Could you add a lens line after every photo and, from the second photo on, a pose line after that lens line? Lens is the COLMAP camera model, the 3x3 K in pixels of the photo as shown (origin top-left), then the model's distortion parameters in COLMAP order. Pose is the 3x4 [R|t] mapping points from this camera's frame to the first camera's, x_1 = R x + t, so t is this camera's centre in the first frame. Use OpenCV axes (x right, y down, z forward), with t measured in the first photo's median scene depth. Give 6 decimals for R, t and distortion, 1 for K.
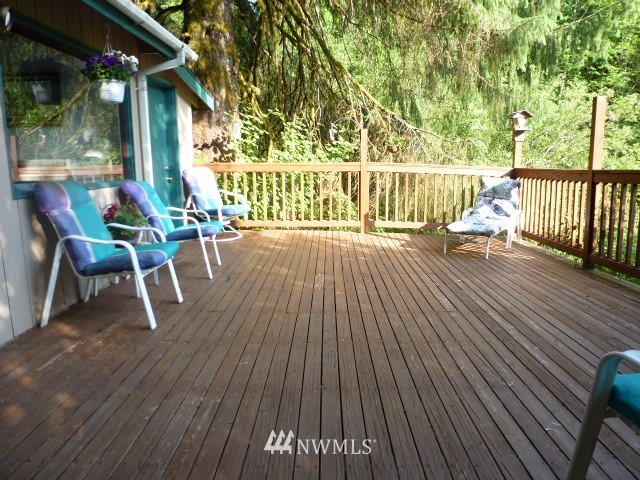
lens RADIAL K [[484.9, 0, 319.7], [0, 484.9, 240.0], [0, 0, 1]] dist [-0.015003, -0.004316]
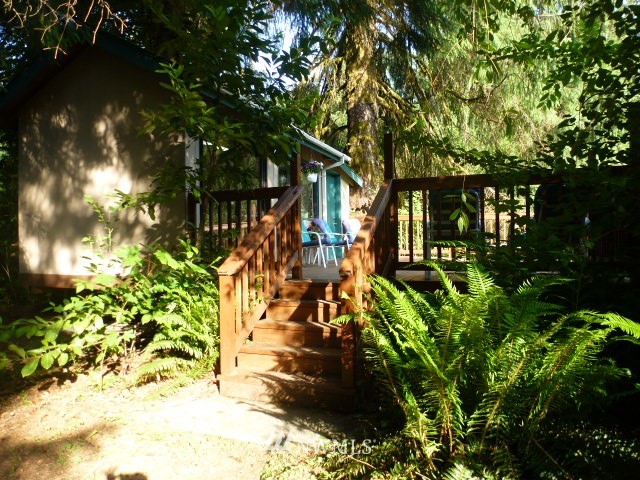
lens RADIAL K [[484.9, 0, 319.8], [0, 484.9, 240.0], [0, 0, 1]] dist [-0.015003, -0.004316]
pose [[0.944282, -0.007966, -0.329042, 0.226355], [-0.046718, 0.986341, -0.157952, 0.216745], [0.325806, 0.164523, 0.931012, -0.680375]]
